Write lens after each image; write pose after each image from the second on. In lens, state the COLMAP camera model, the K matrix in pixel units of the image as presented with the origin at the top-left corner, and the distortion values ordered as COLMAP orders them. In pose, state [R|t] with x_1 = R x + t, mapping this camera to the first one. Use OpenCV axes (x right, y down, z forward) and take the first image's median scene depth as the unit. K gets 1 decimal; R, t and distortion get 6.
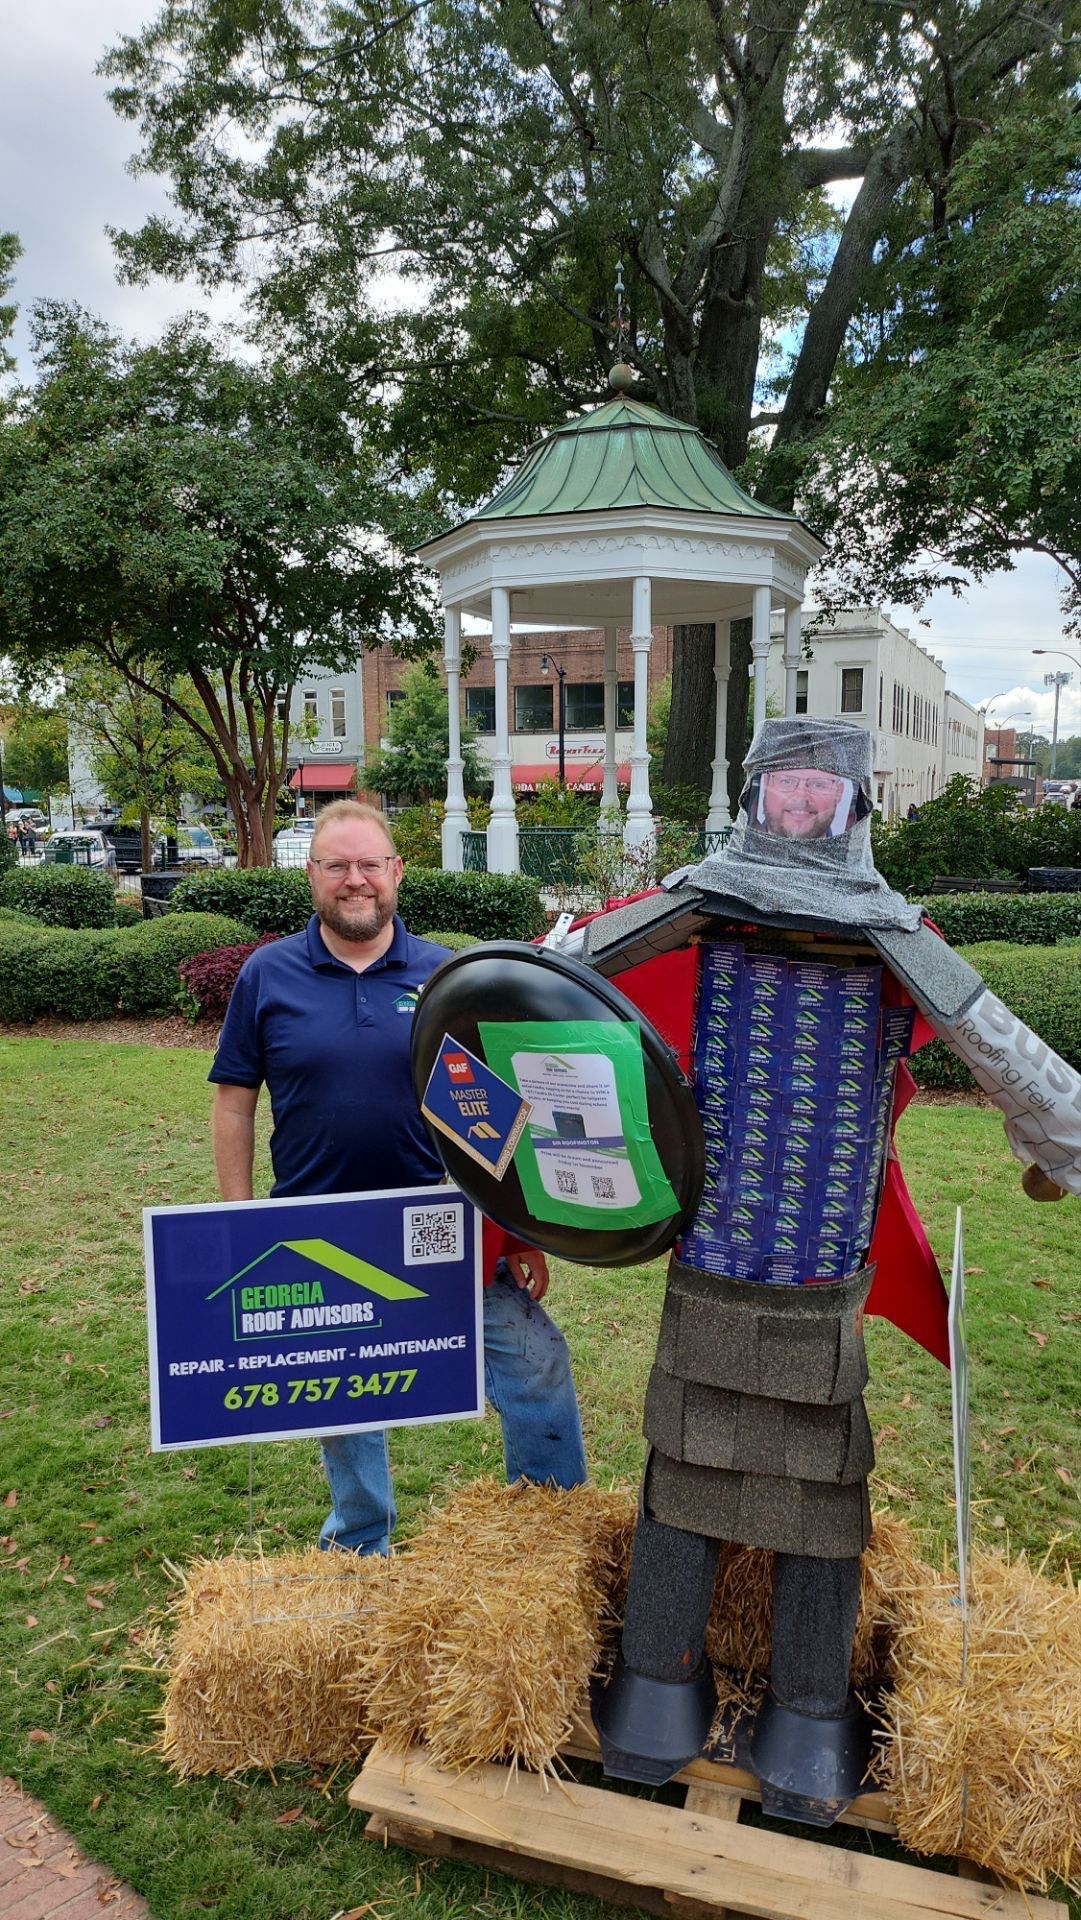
lens RADIAL K [[1432.6, 0, 505.1], [0, 1432.6, 970.1], [0, 0, 1]] dist [0.085737, -0.075728]
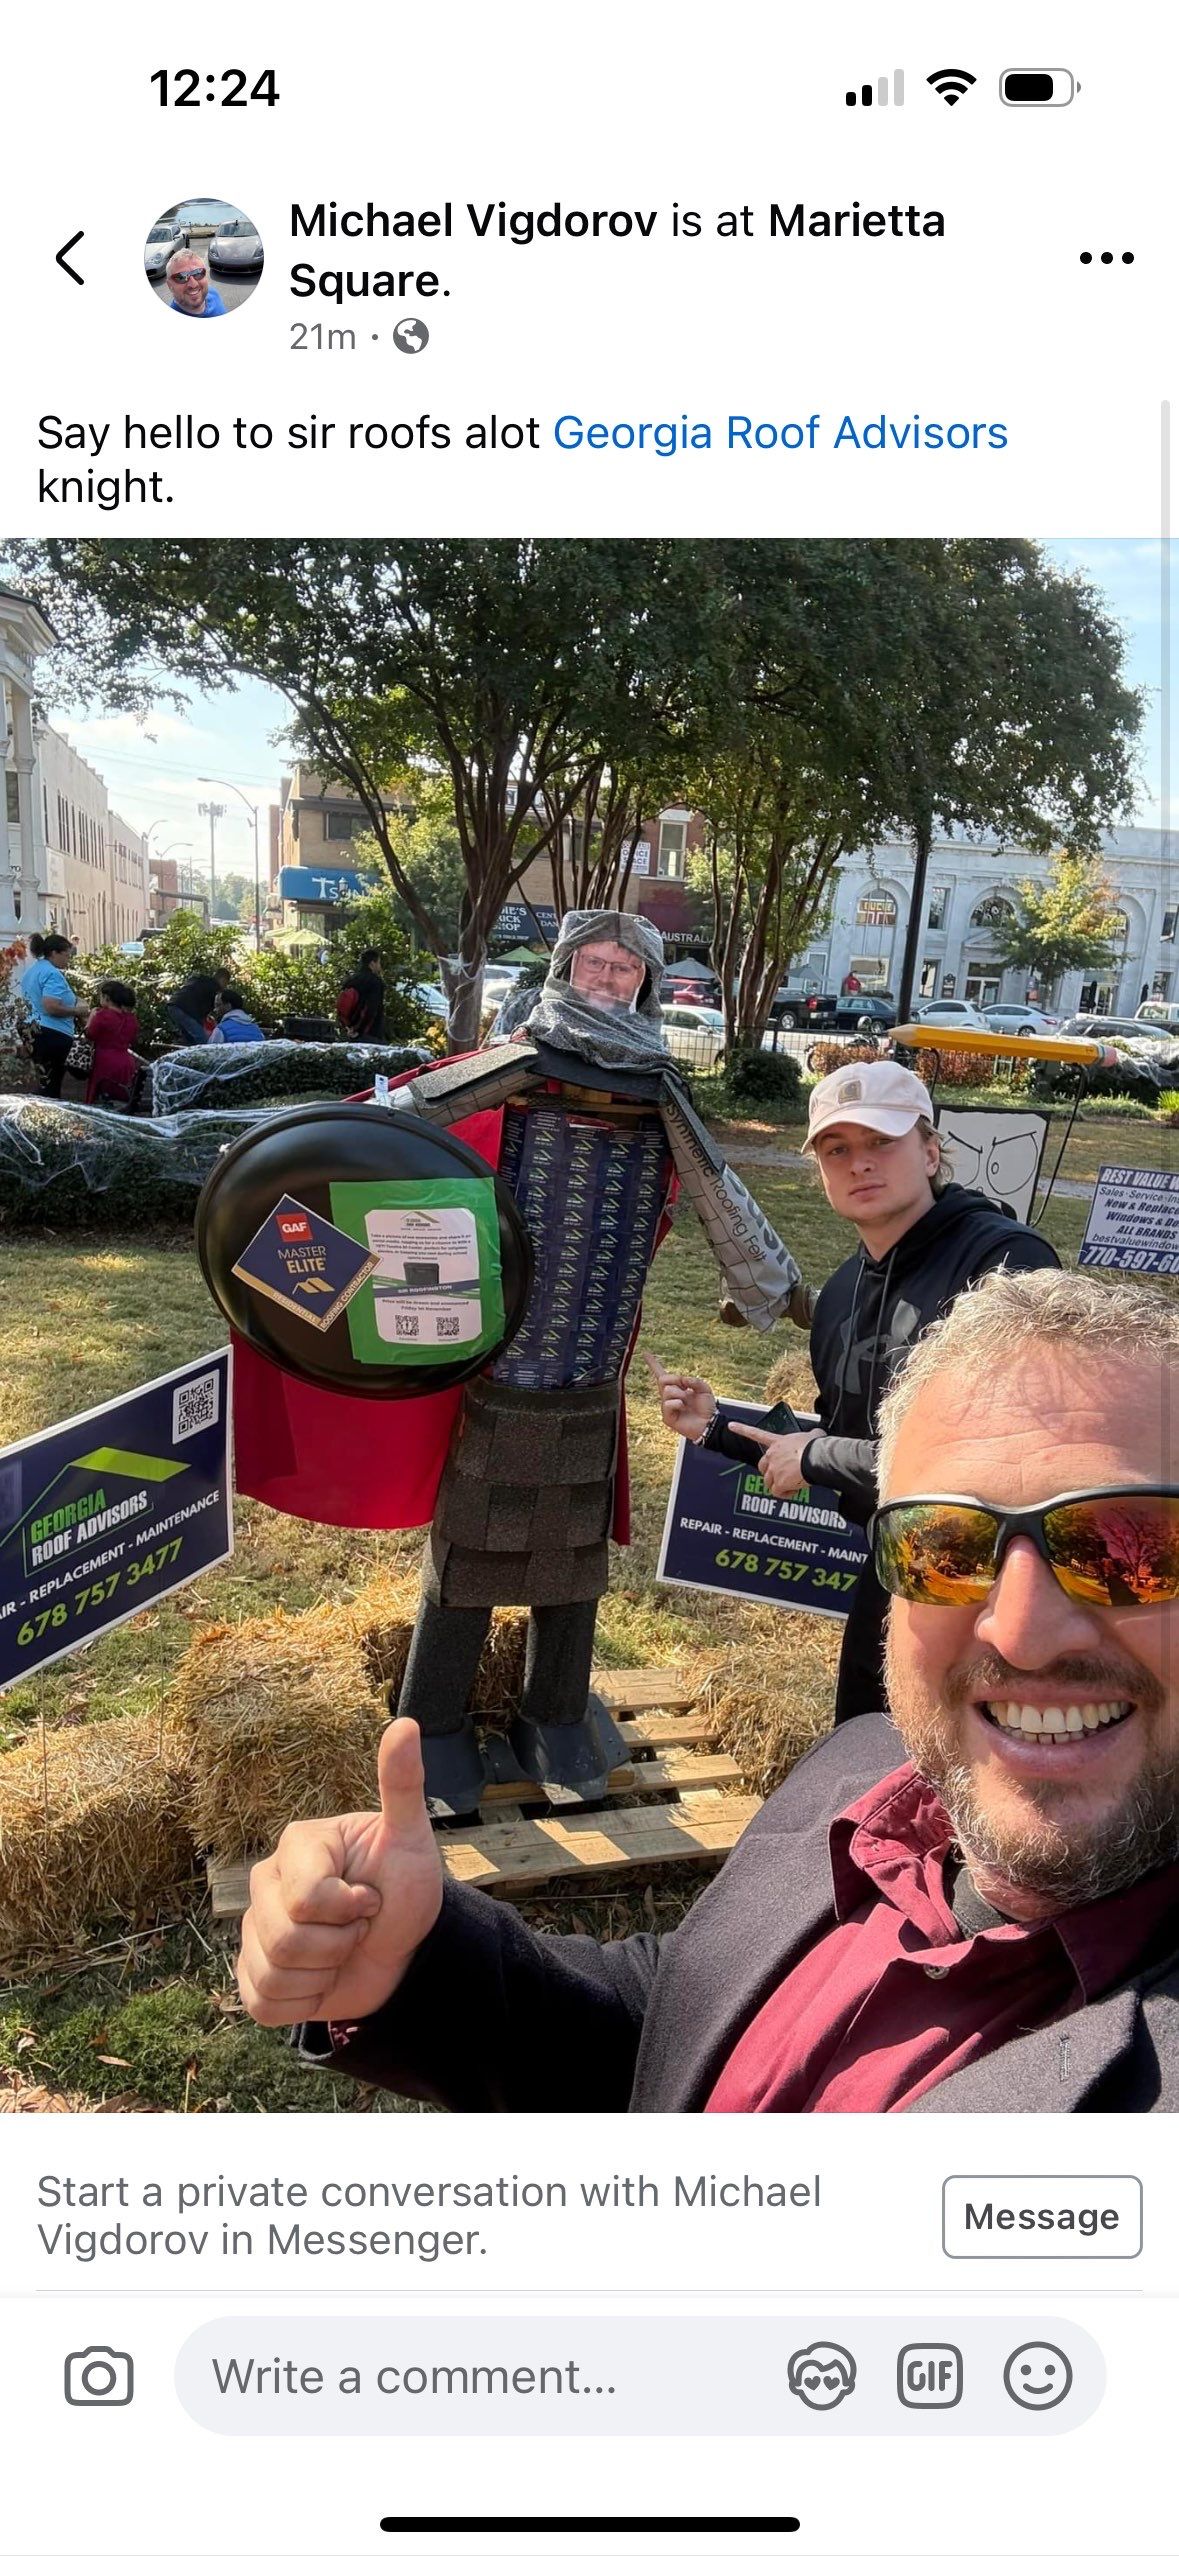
lens RADIAL K [[1471.5, 0, 599.7], [0, 1471.5, 1366.1], [0, 0, 1]] dist [0.098257, -0.000034]
pose [[0.810481, -0.107076, 0.575895, -0.433510], [0.011027, 0.985765, 0.167765, -0.008388], [-0.585661, -0.129620, 0.800125, -0.001588]]
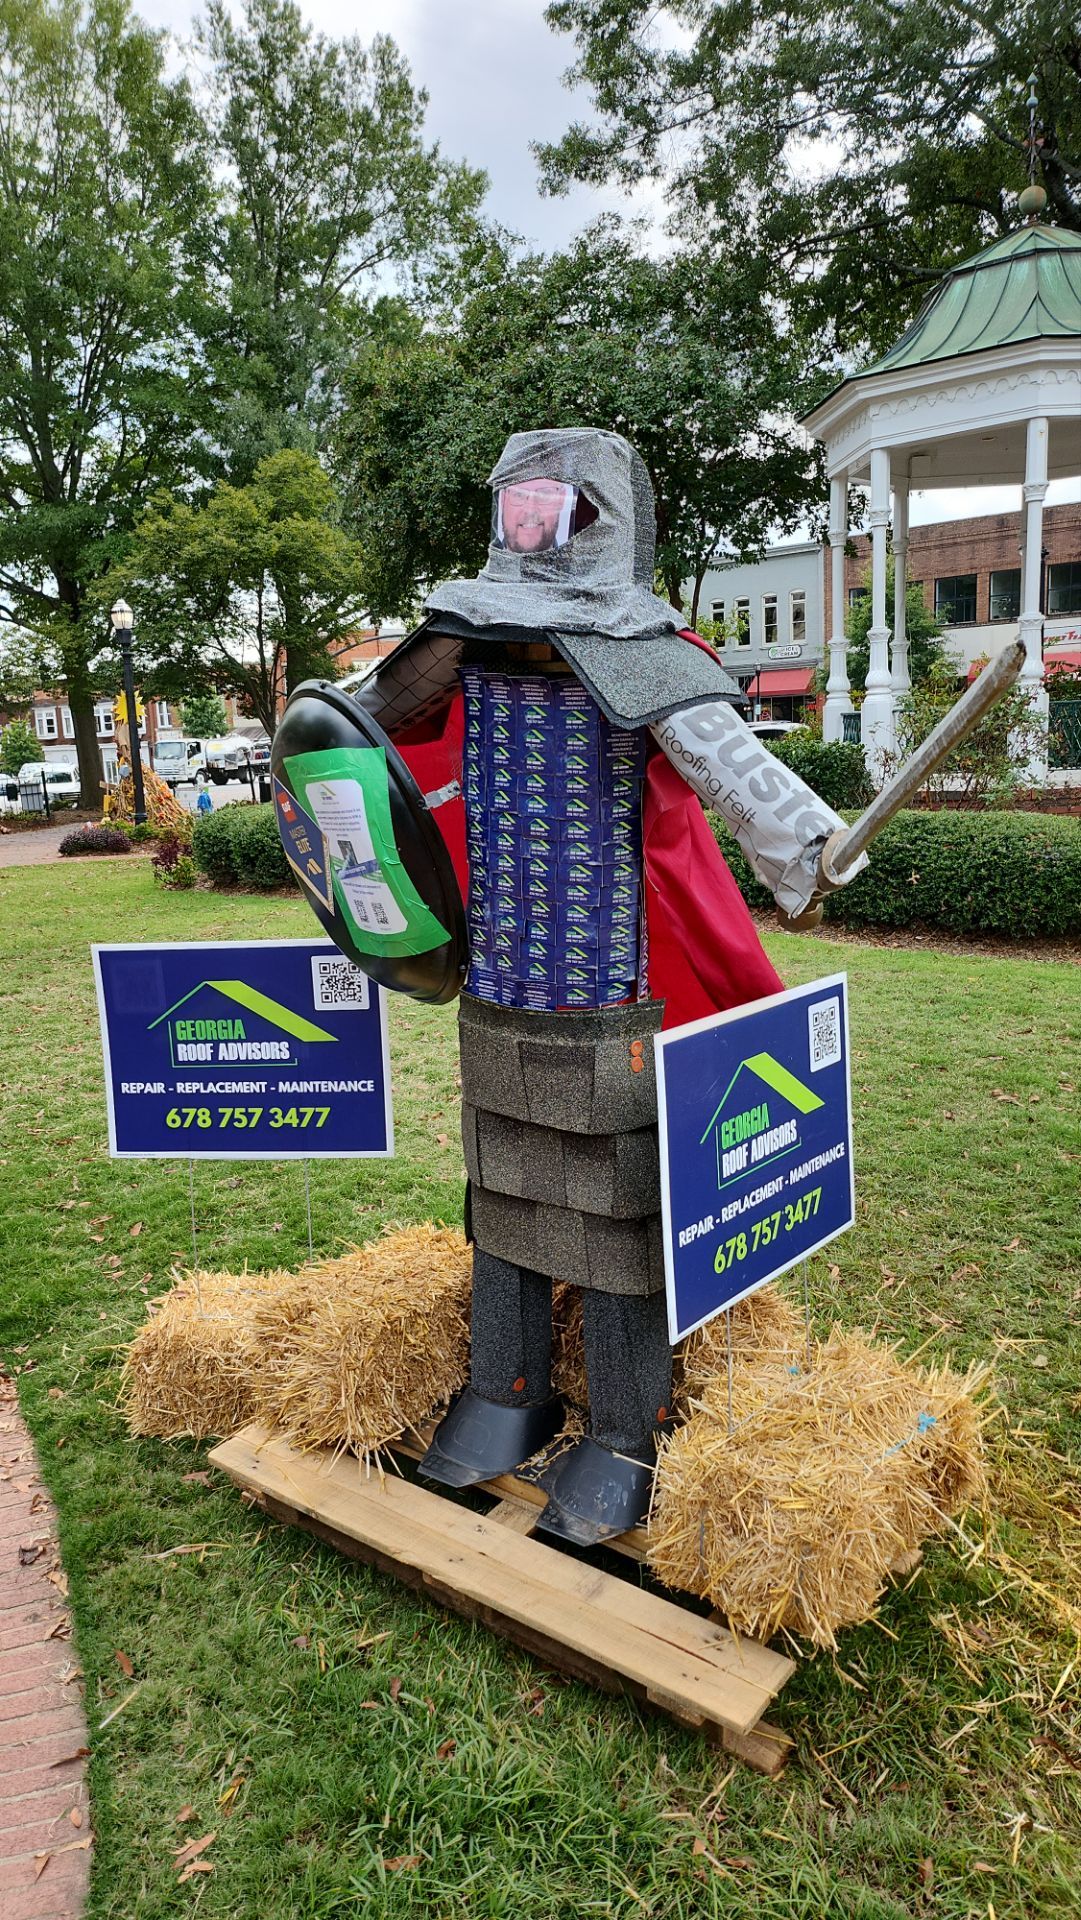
lens RADIAL K [[1399.7, 0, 478.8], [0, 1399.7, 953.6], [0, 0, 1]] dist [0.096783, -0.069222]
pose [[0.930631, 0.027427, -0.364930, 0.435127], [-0.011136, 0.998848, 0.046671, 0.113116], [0.365789, -0.039370, 0.929865, 0.064439]]
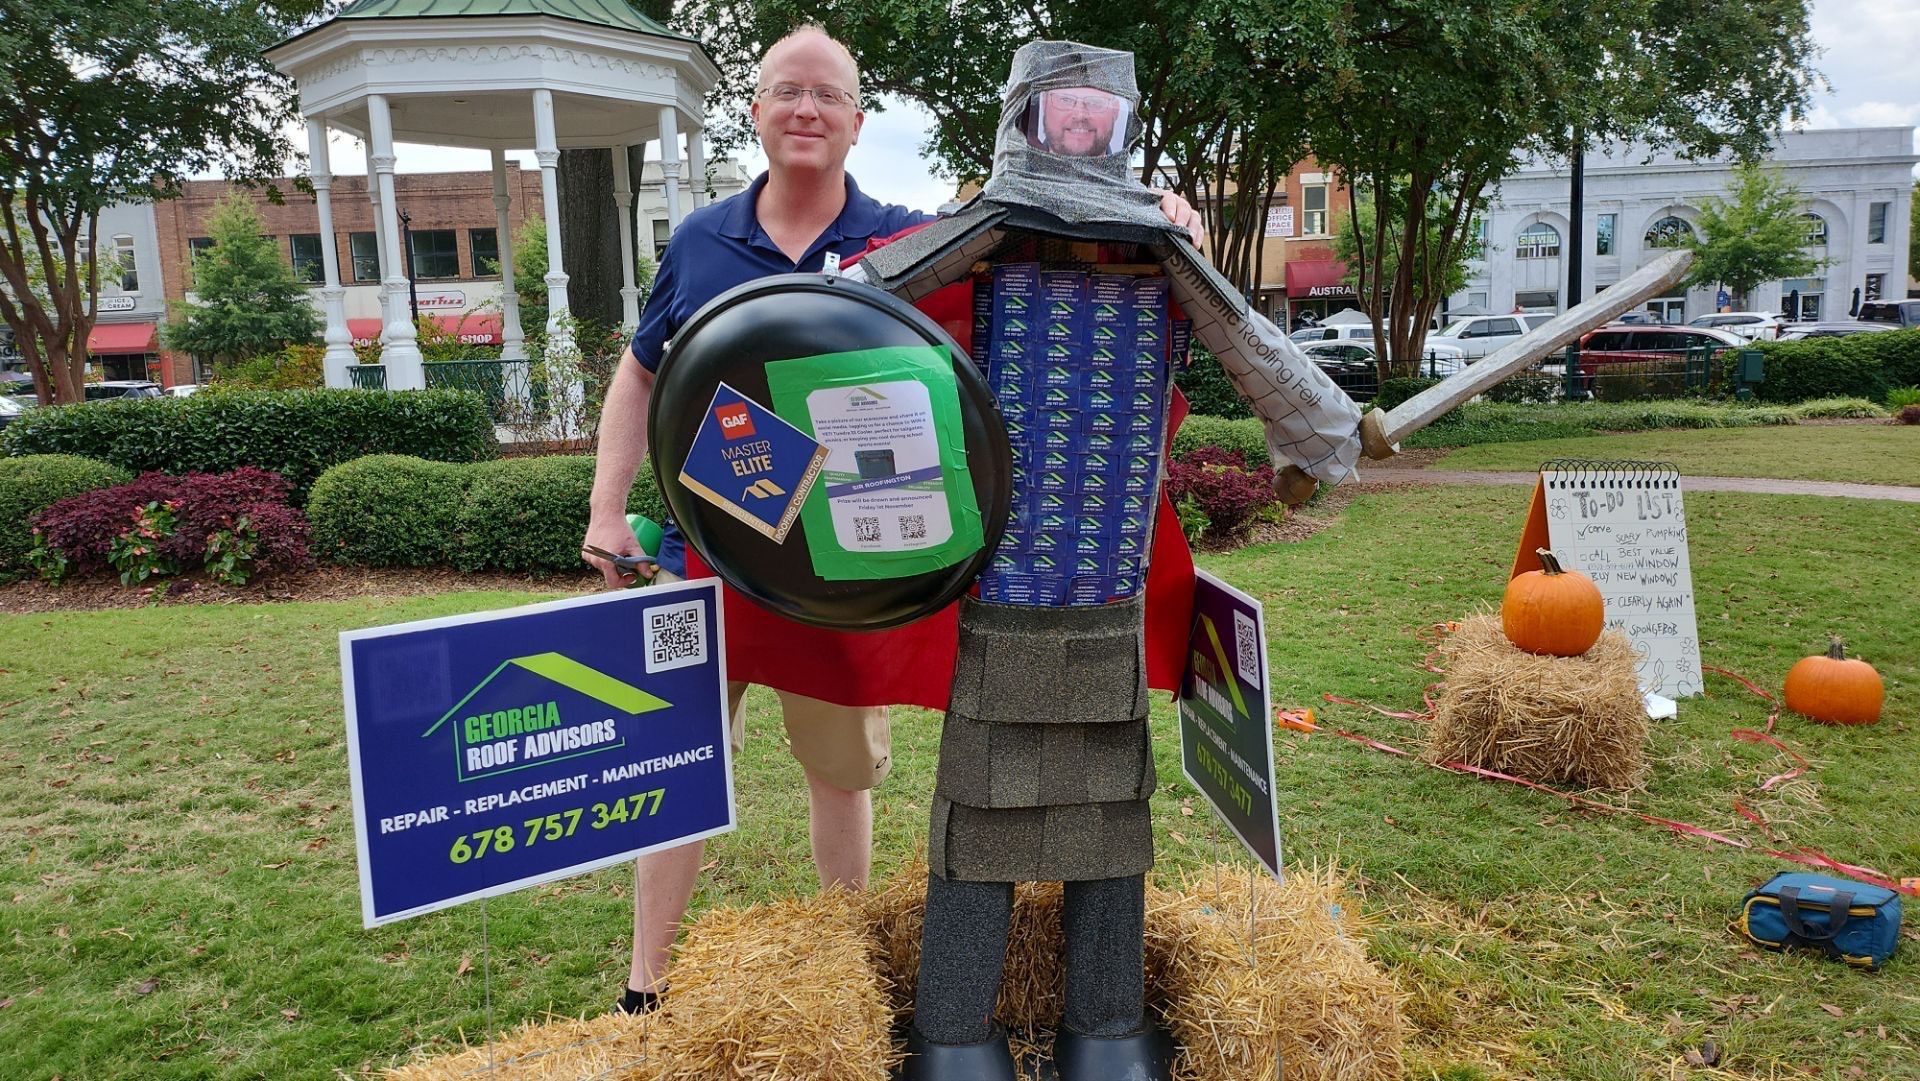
lens RADIAL K [[1447.3, 0, 960.0], [0, 1447.3, 529.2], [0, 0, 1]] dist [0.076818, -0.075179]
pose [[0.913790, -0.083431, 0.397527, -0.247416], [0.087532, 0.996131, 0.007855, 0.126352], [-0.396644, 0.027618, 0.917557, 0.083406]]
